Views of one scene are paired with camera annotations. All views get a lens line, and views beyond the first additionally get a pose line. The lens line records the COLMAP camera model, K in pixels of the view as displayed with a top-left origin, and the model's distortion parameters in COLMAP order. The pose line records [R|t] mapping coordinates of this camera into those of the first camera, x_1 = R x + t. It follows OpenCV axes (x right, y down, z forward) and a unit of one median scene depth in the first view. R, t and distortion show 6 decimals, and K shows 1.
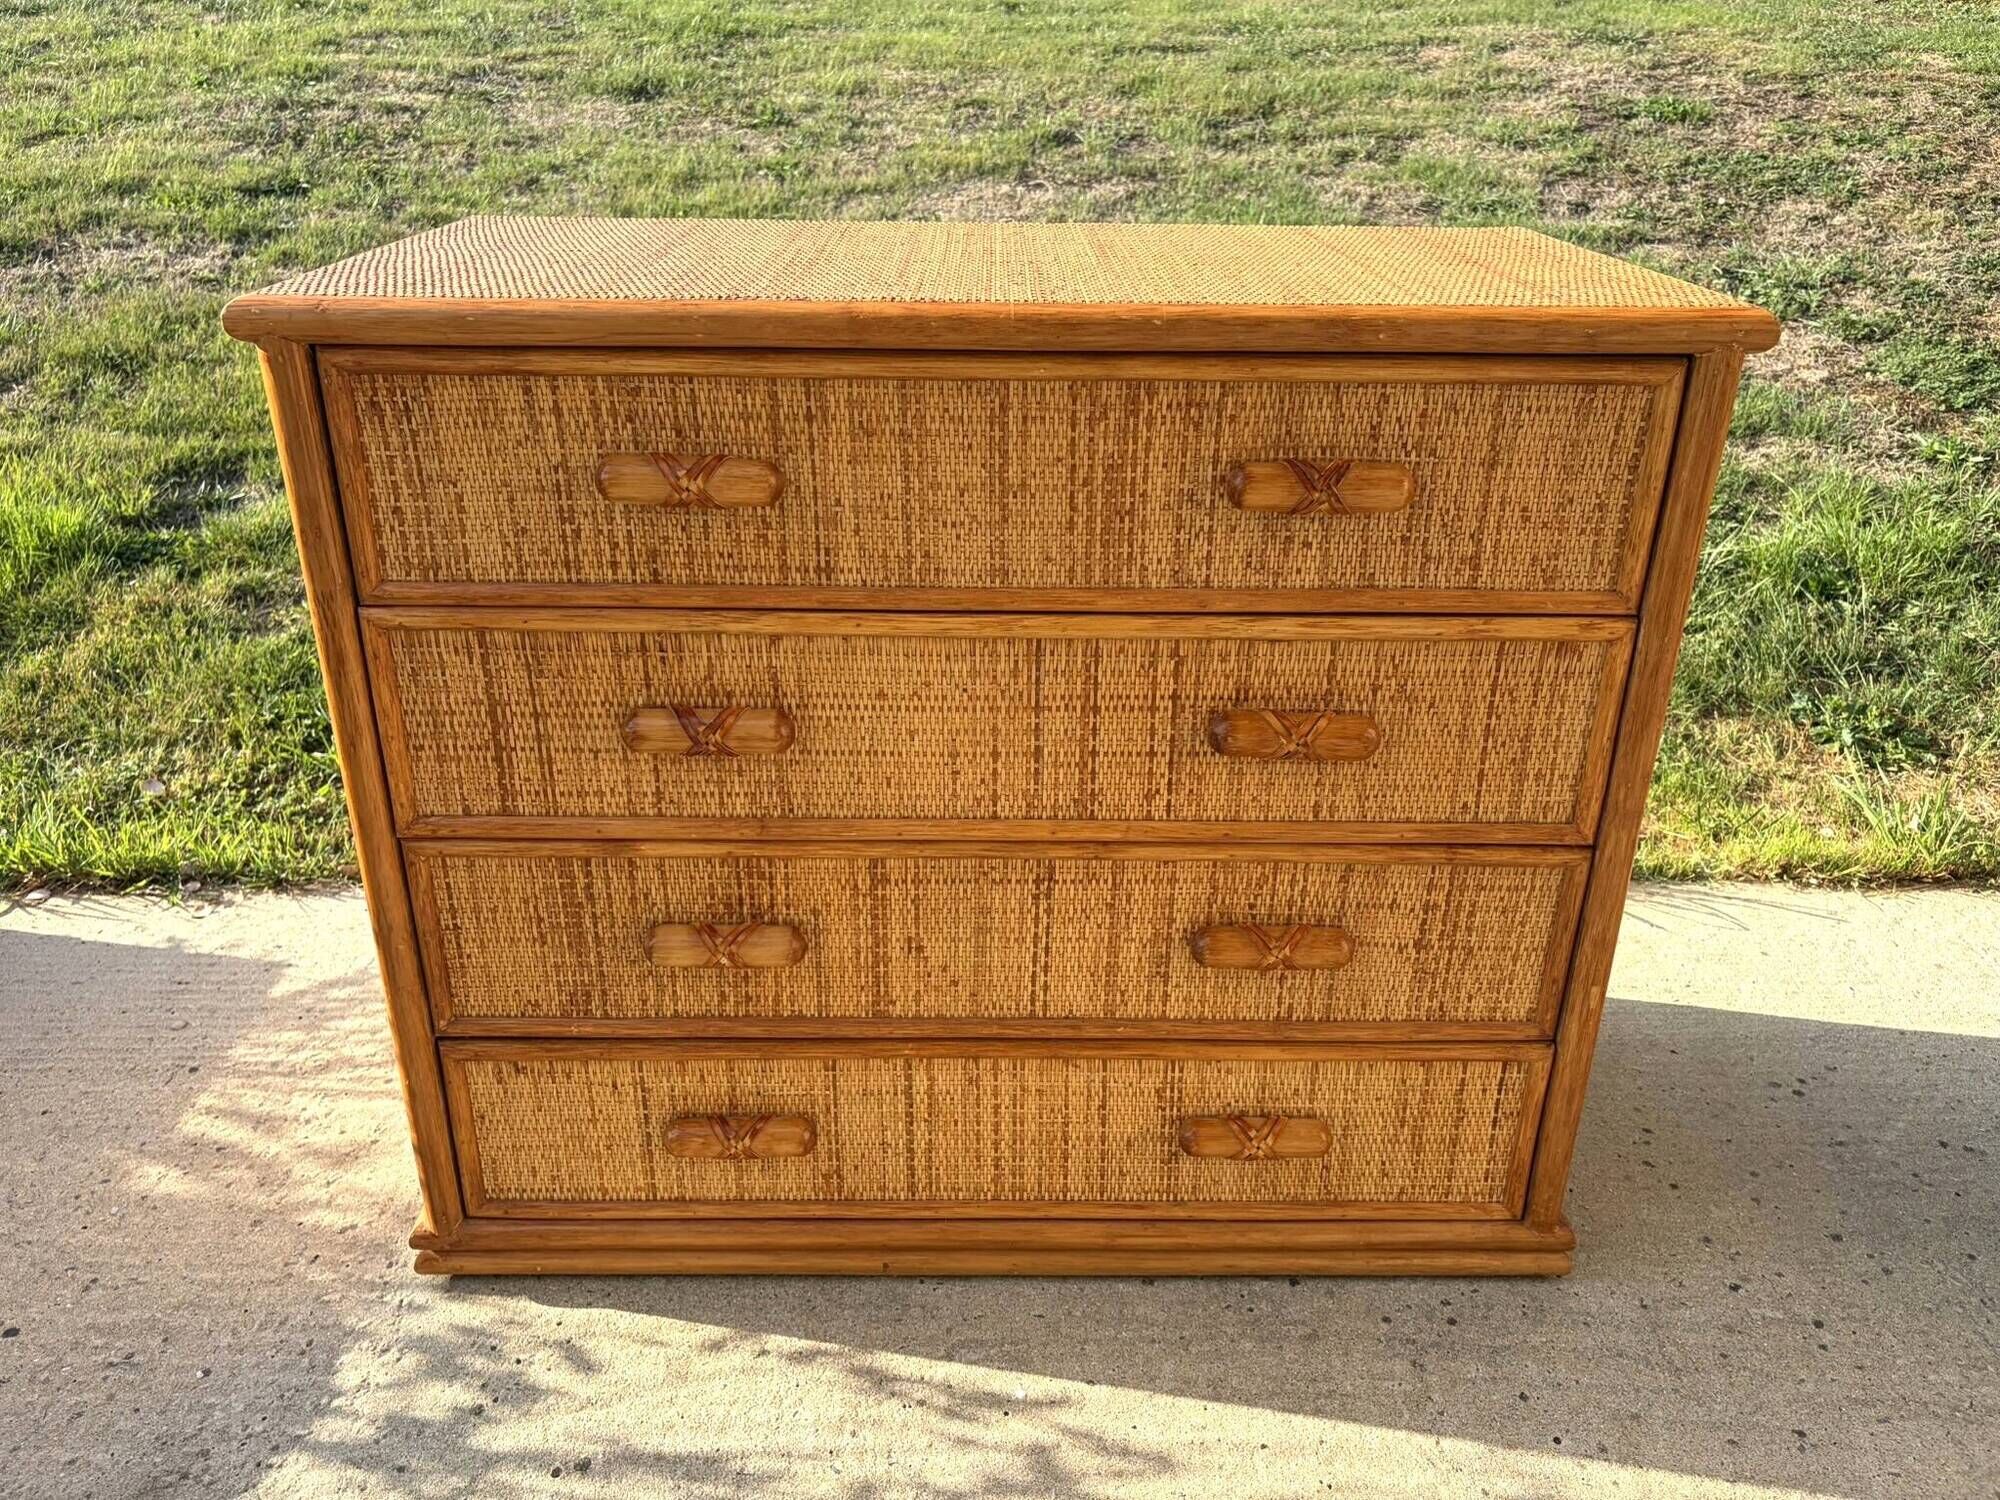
lens RADIAL K [[1519.5, 0, 1013.7], [0, 1519.5, 763.1], [0, 0, 1]] dist [0.059559, -0.076368]
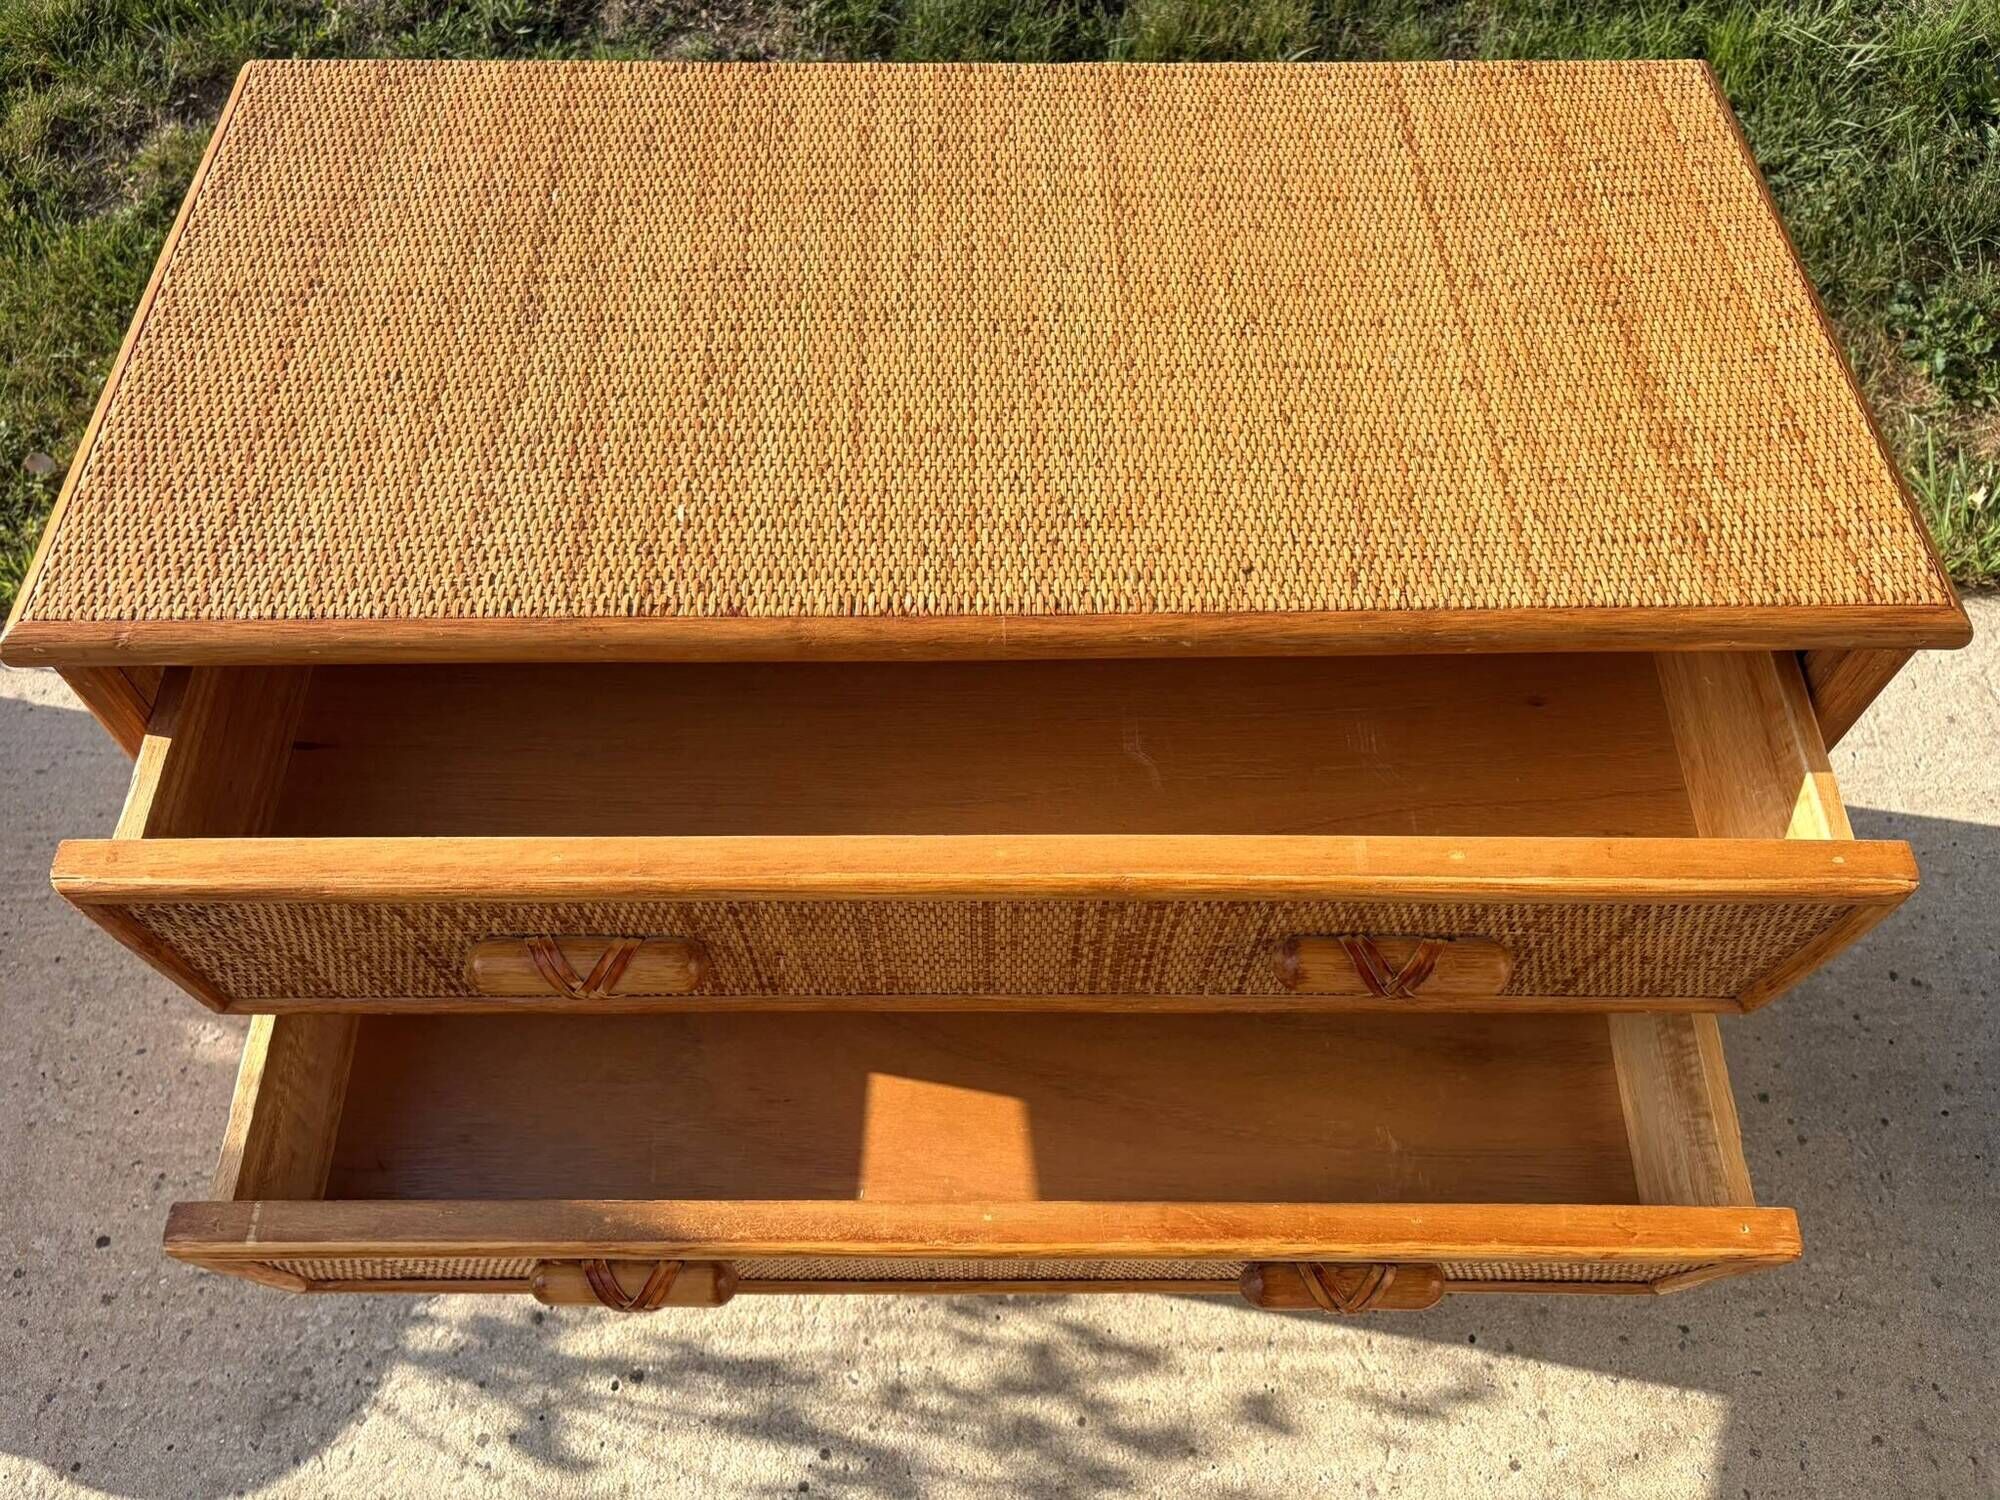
lens RADIAL K [[1519.5, 0, 1003.0], [0, 1519.5, 769.3], [0, 0, 1]] dist [0.059559, -0.076368]
pose [[0.999977, -0.005097, 0.004534, -0.004065], [0.001958, 0.851097, 0.525006, -0.502313], [-0.006535, -0.524984, 0.851087, 0.226343]]
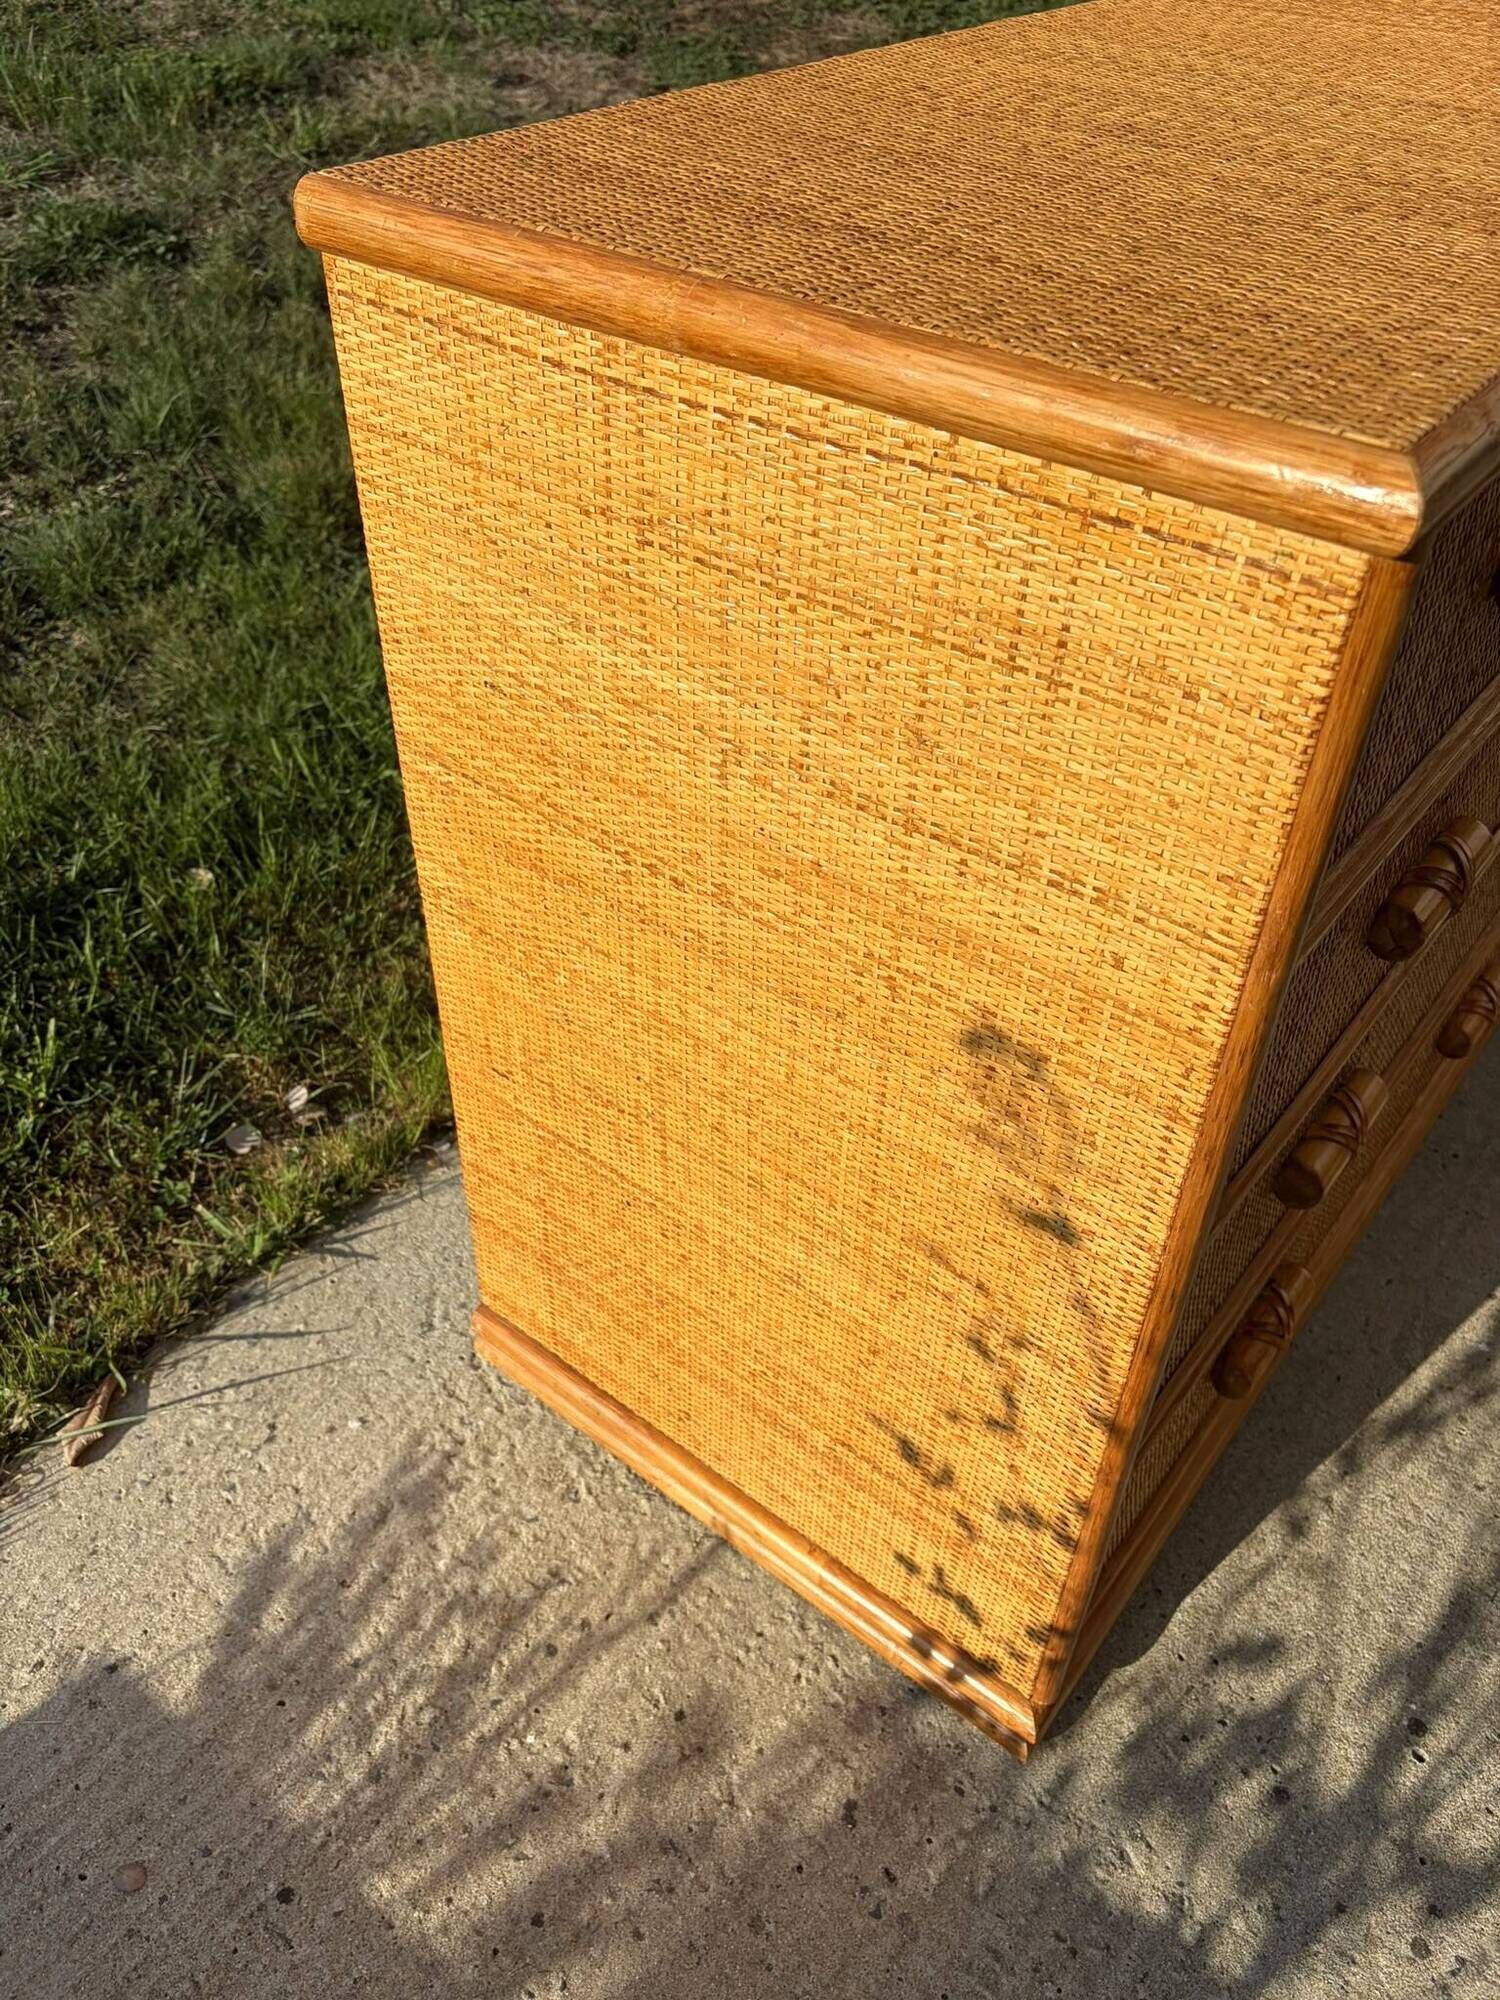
lens RADIAL K [[1519.5, 0, 742.1], [0, 1519.5, 1005.8], [0, 0, 1]] dist [0.059559, -0.076368]
pose [[0.629548, -0.505024, 0.590441, -0.746981], [0.322657, 0.861243, 0.392623, -0.313237], [-0.706797, -0.056665, 0.705143, 0.627966]]
